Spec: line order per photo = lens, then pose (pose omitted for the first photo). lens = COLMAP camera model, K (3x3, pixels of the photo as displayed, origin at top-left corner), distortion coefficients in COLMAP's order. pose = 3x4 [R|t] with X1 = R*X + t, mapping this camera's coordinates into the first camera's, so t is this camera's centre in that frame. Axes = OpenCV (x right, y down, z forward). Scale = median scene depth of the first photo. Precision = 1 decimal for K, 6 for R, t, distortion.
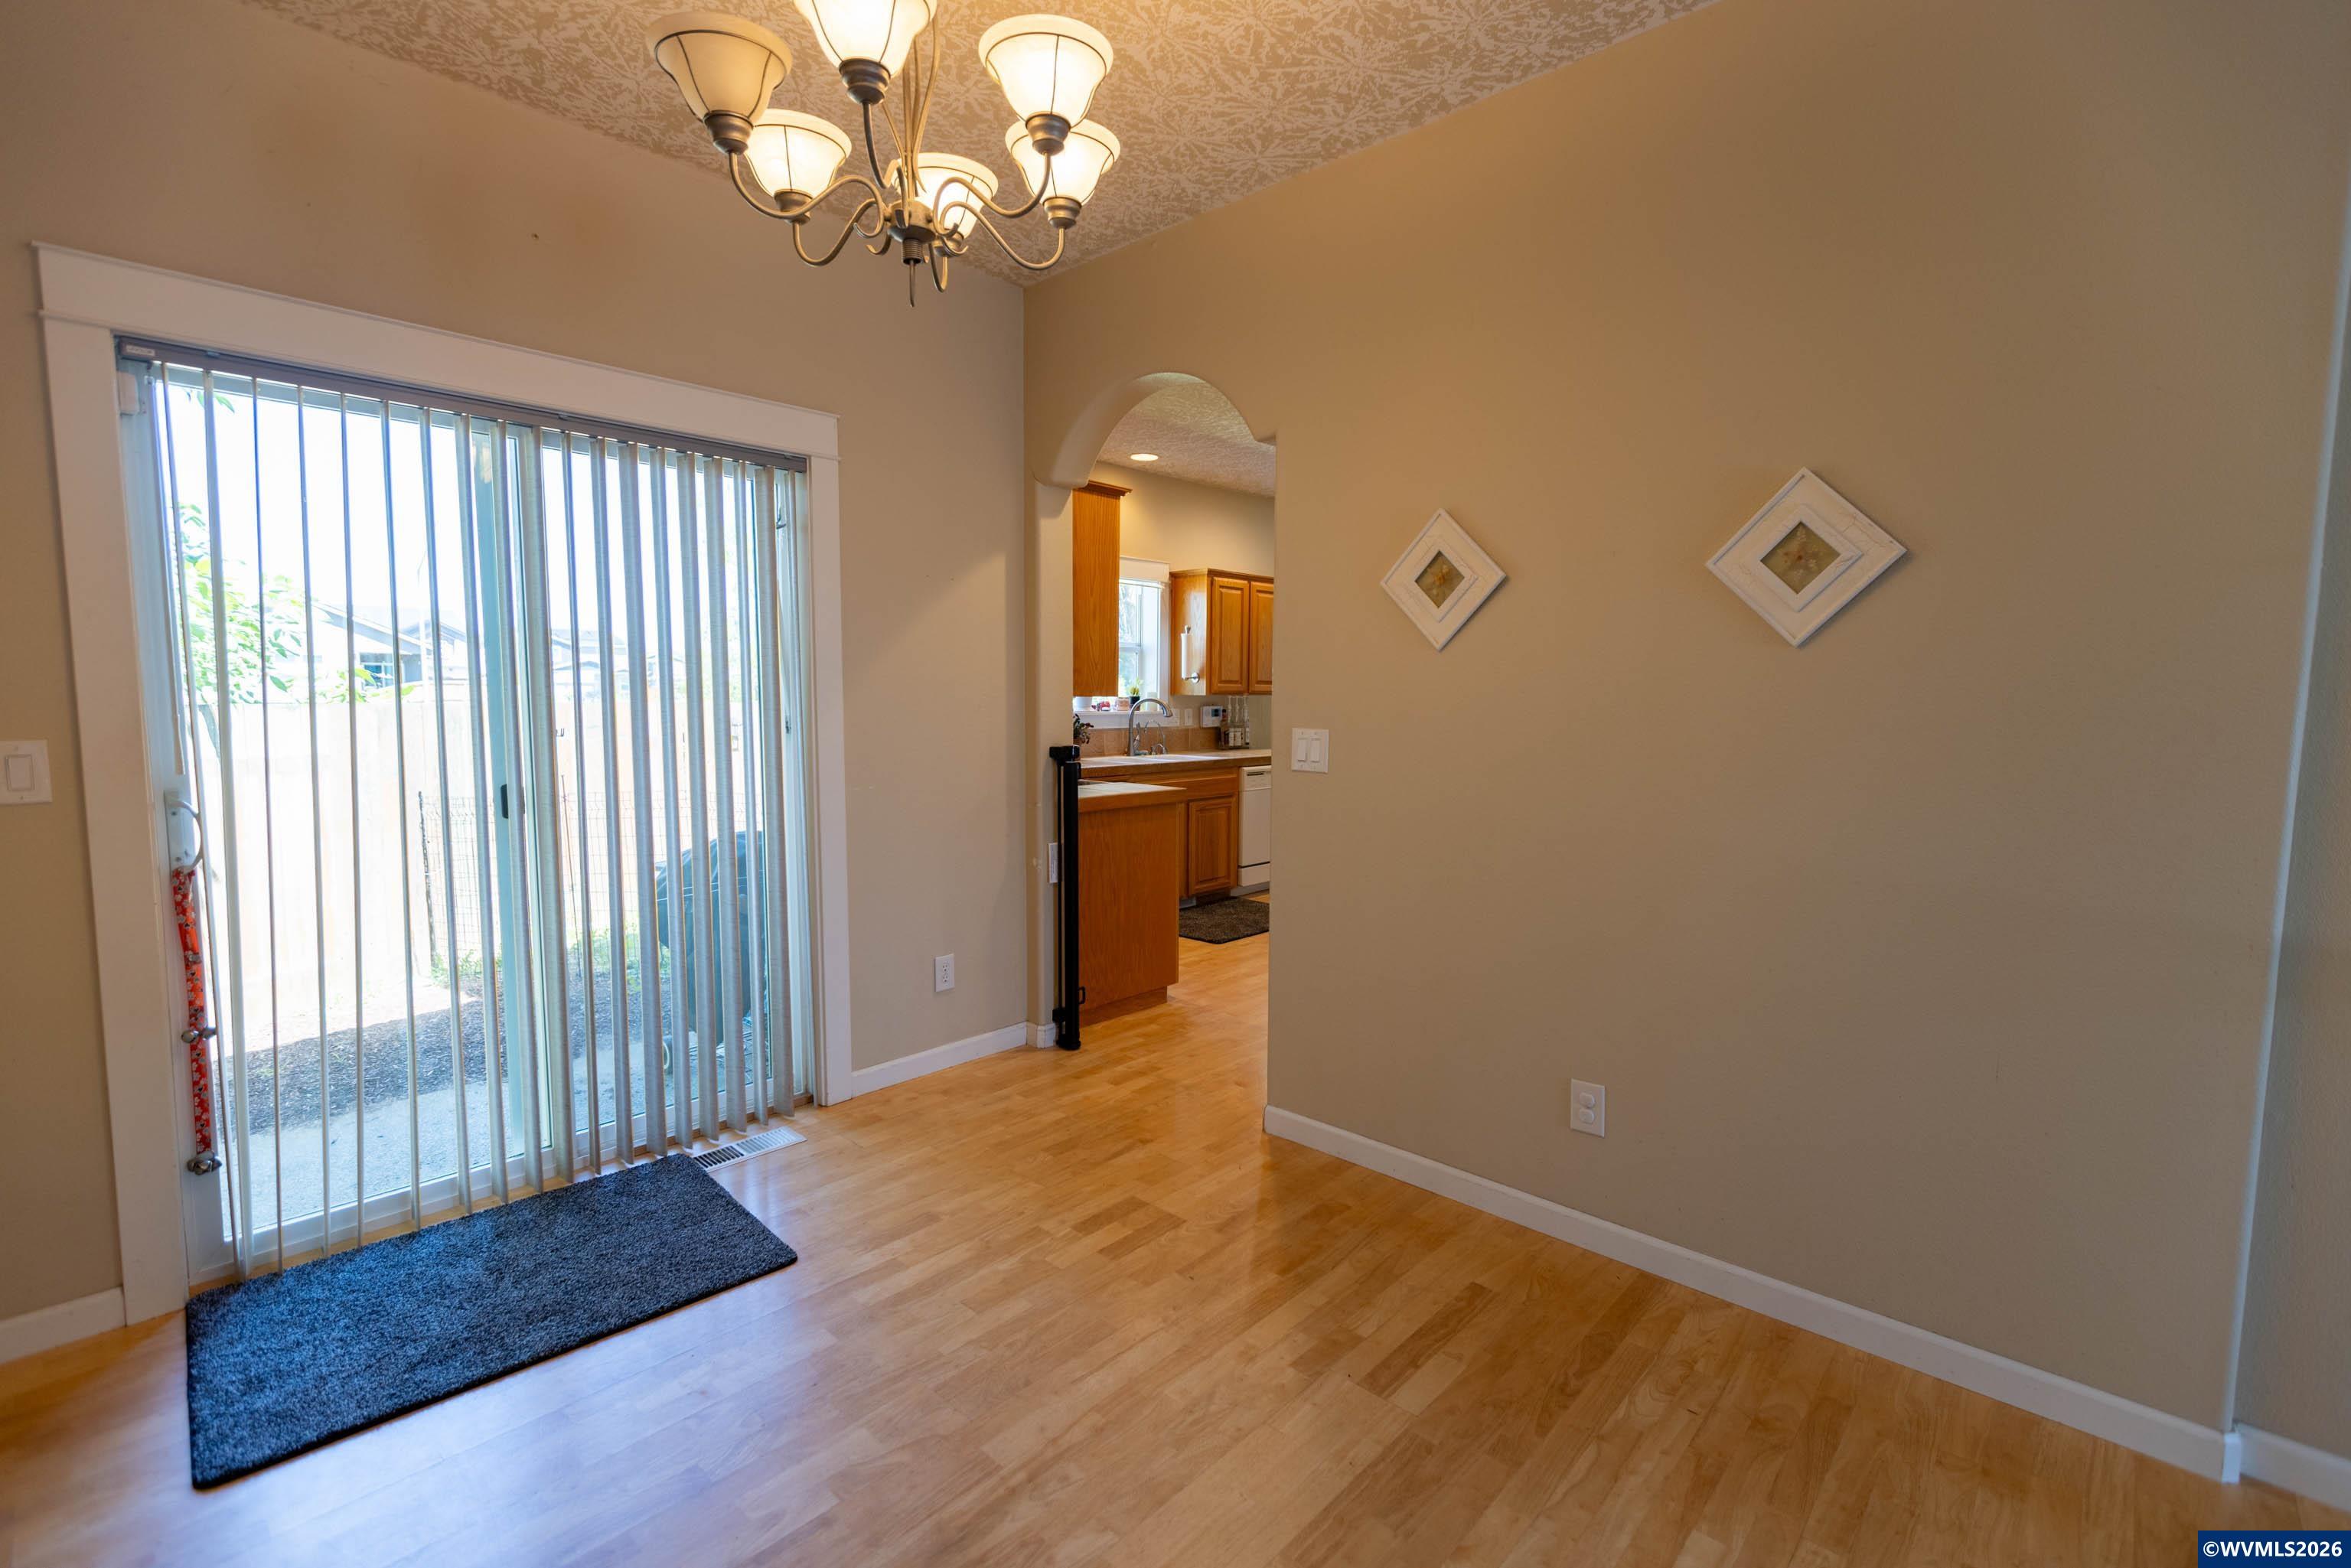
lens RADIAL K [[1062.1, 0, 1180.8], [0, 1062.1, 783.1], [0, 0, 1]] dist [0.000738, -0.000184]
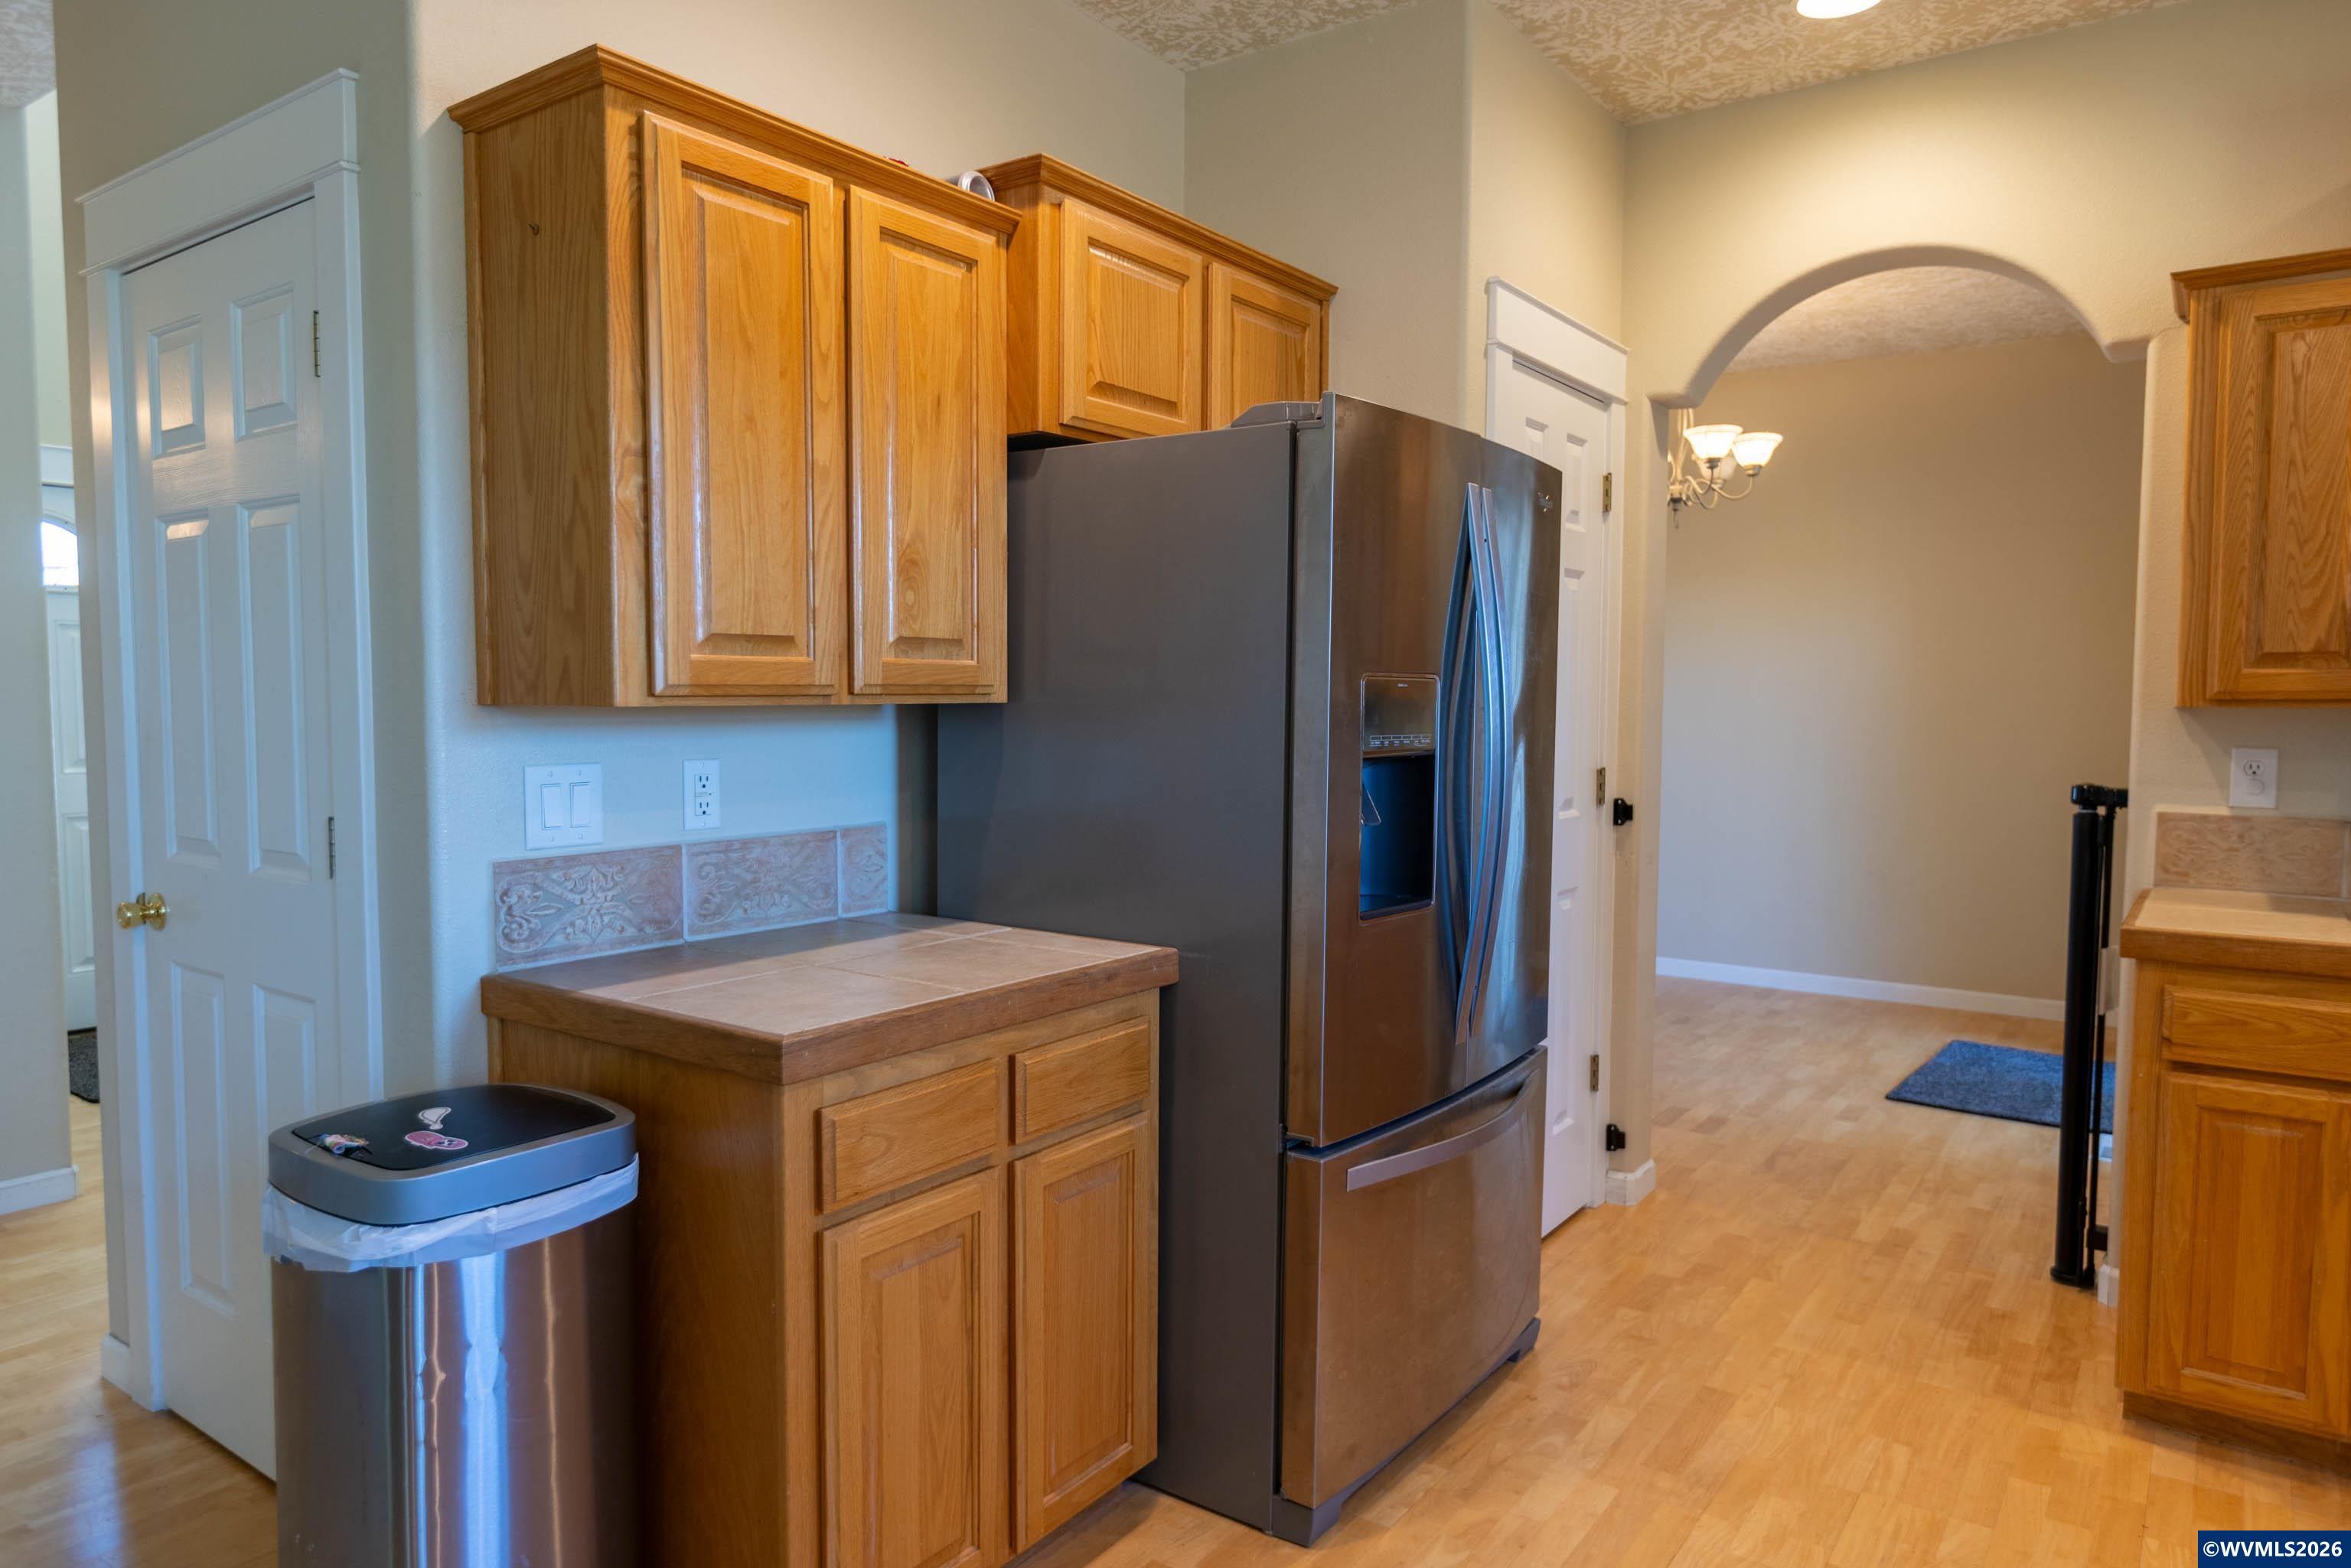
lens RADIAL K [[1478.6, 0, 1179.9], [0, 1478.6, 779.5], [0, 0, 1]] dist [-0.000254, -0.003034]
pose [[-0.992989, -0.001024, -0.118206, 0.453929], [-0.018643, 0.988805, 0.148045, -0.133007], [0.116732, 0.149211, -0.981891, 1.574128]]
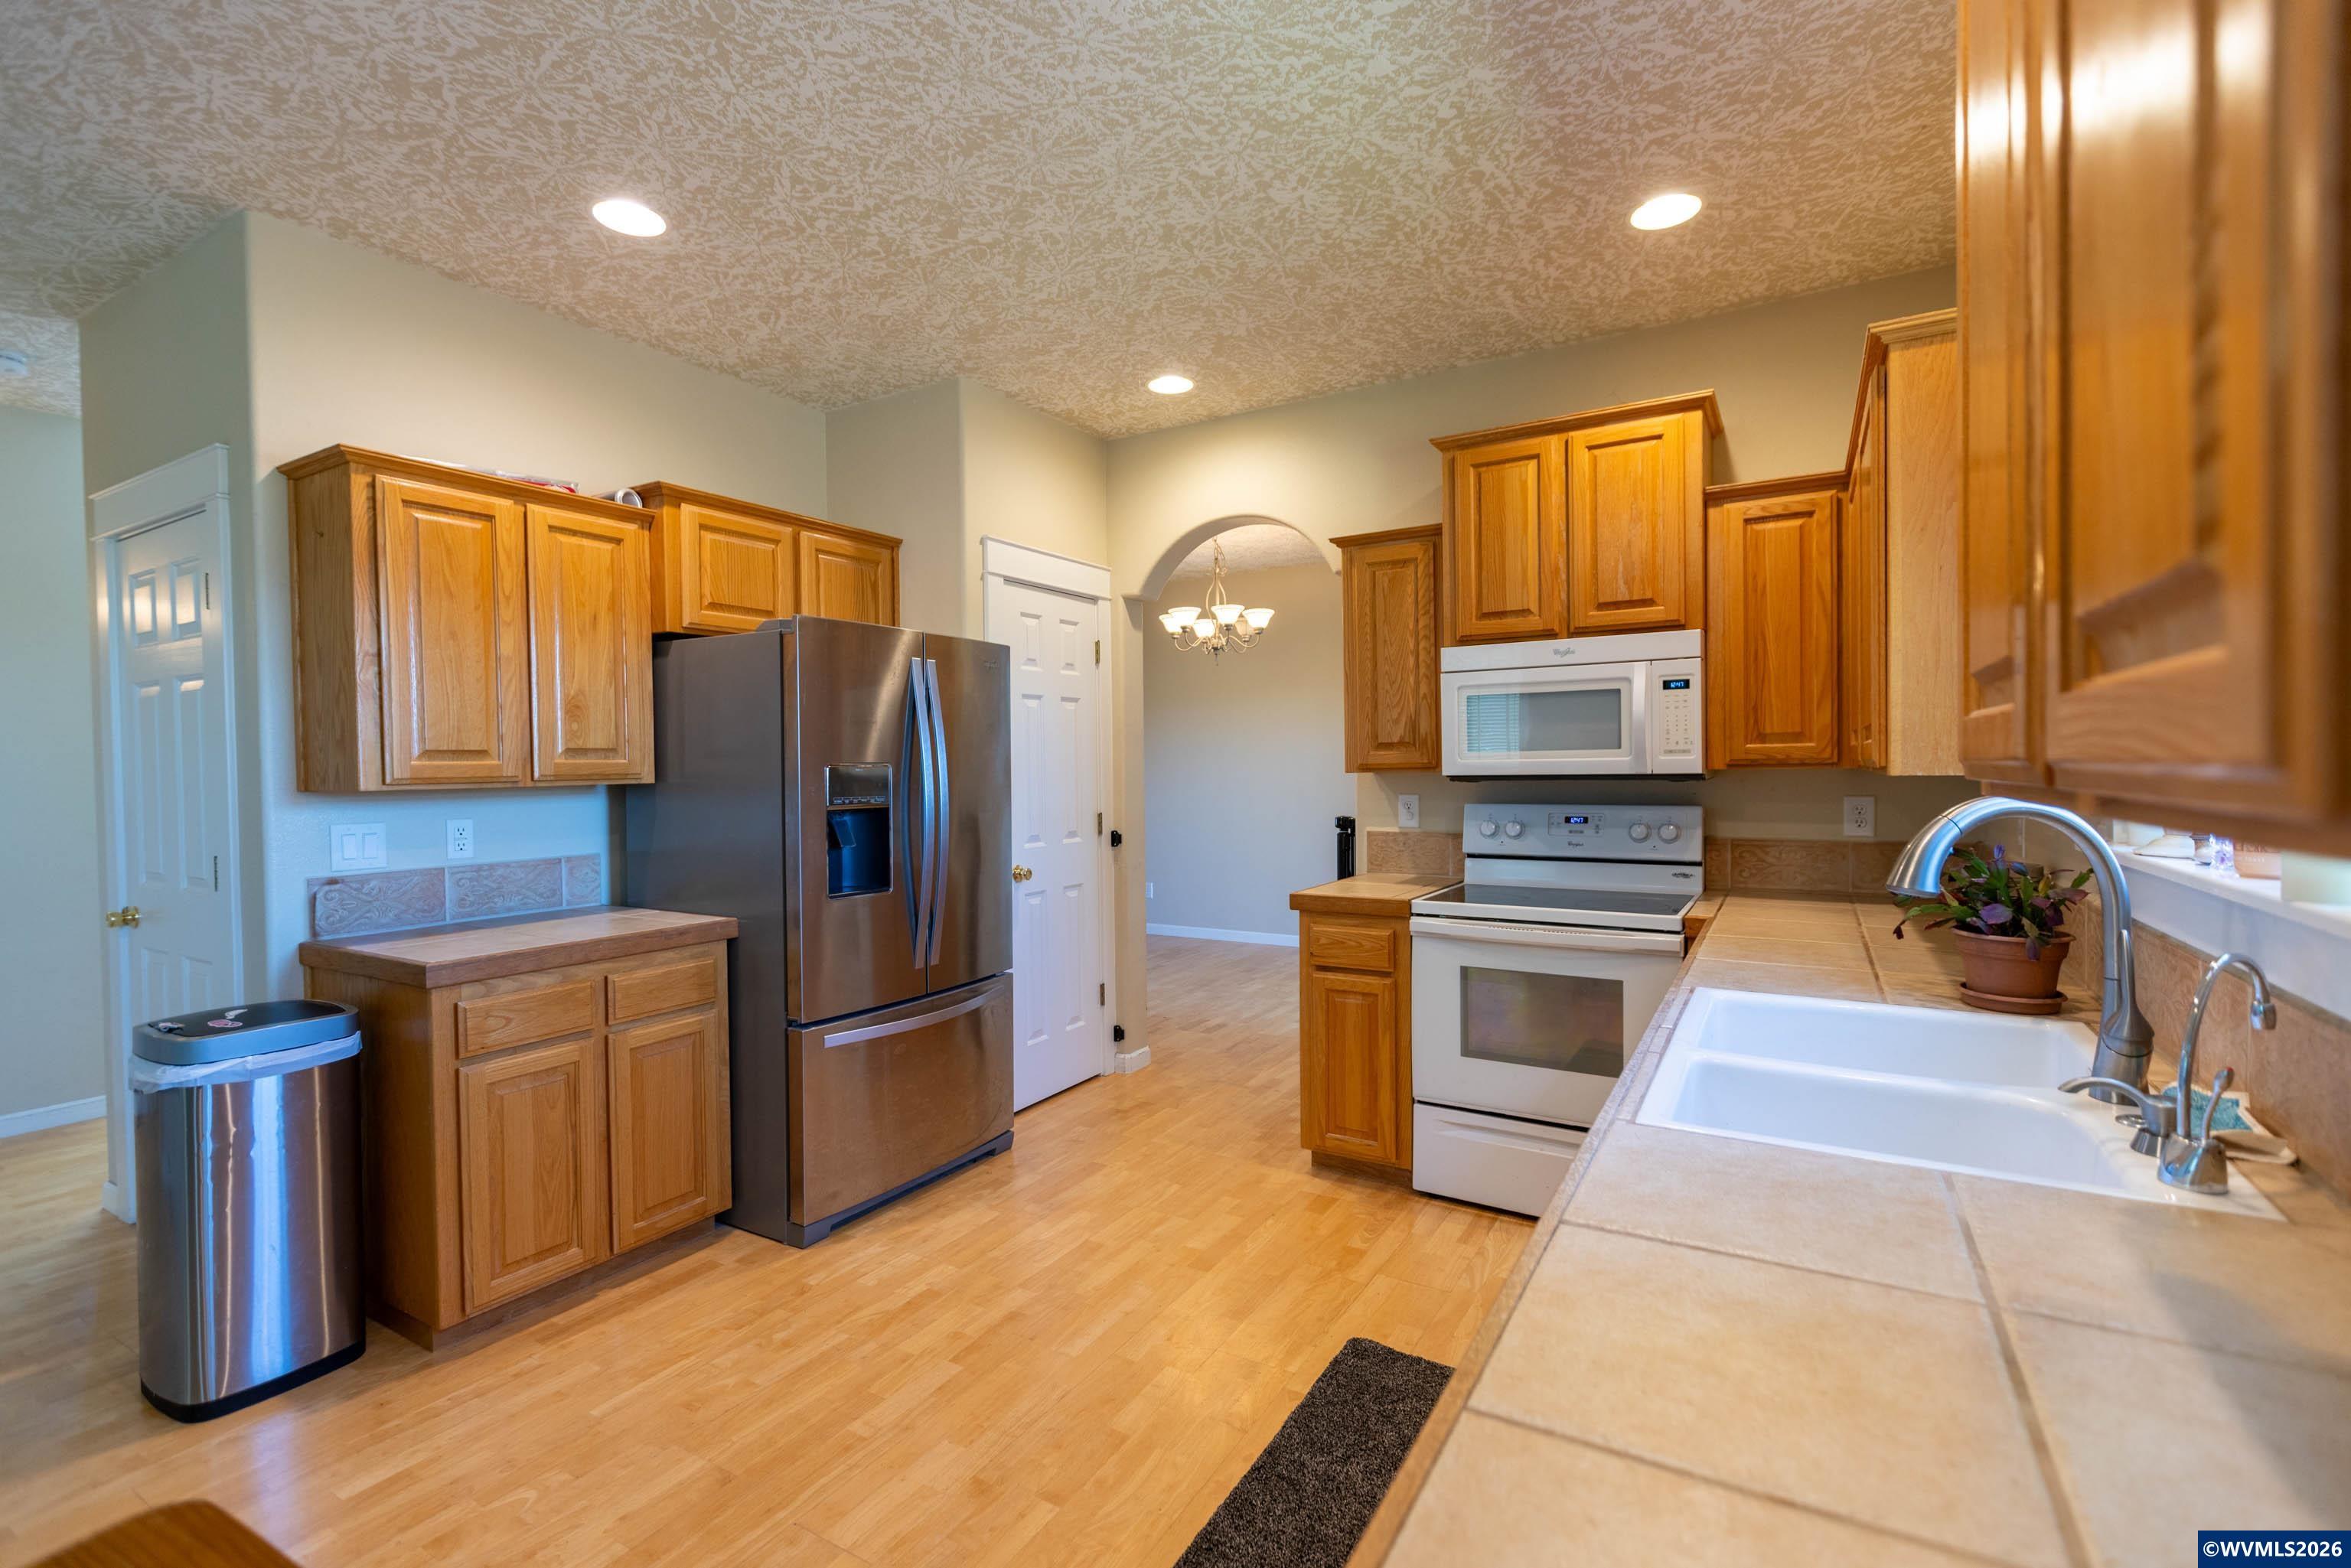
lens RADIAL K [[1042.7, 0, 1179.7], [0, 1042.7, 783.9], [0, 0, 1]] dist [0.002505, -0.000453]
pose [[-0.978791, 0.012519, -0.204479, 0.243279], [-0.009476, 0.994296, 0.106234, -0.155597], [0.204643, 0.105918, -0.973089, 1.772182]]
